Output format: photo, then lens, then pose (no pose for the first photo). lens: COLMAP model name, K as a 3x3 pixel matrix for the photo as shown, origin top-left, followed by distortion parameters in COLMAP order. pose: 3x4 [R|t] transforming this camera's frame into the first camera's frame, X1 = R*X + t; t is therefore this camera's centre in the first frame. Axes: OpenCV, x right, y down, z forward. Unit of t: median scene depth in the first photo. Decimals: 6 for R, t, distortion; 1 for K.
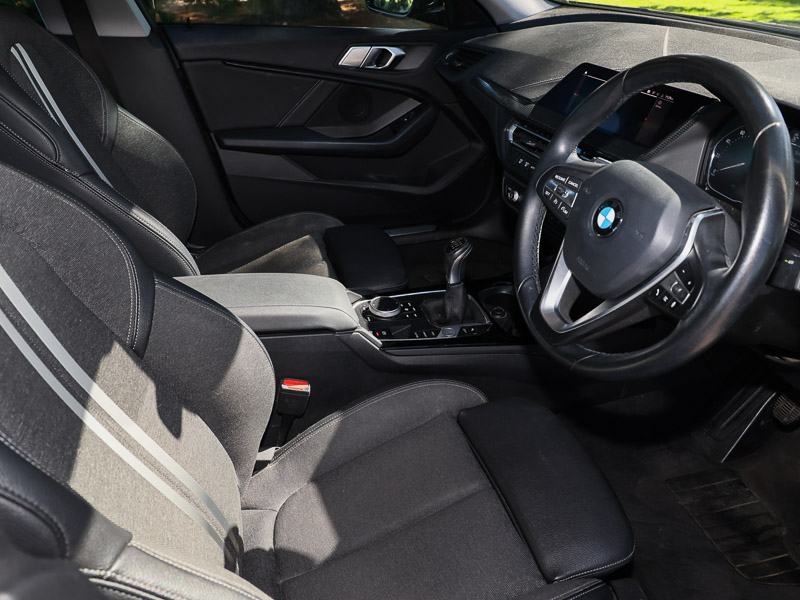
lens RADIAL K [[625.1, 0, 386.2], [0, 625.1, 297.1], [0, 0, 1]] dist [0.004996, -0.004233]
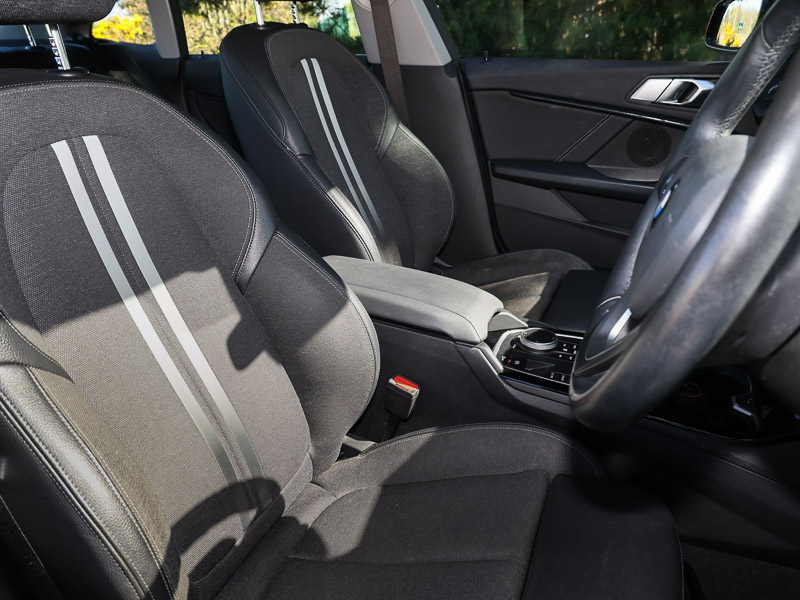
lens RADIAL K [[625.1, 0, 386.2], [0, 625.1, 297.1], [0, 0, 1]] dist [0.004996, -0.004233]
pose [[0.772579, 0.202041, -0.601915, 0.270029], [-0.281791, 0.958645, -0.039907, 0.042268], [0.568960, 0.200445, 0.797562, 0.143171]]
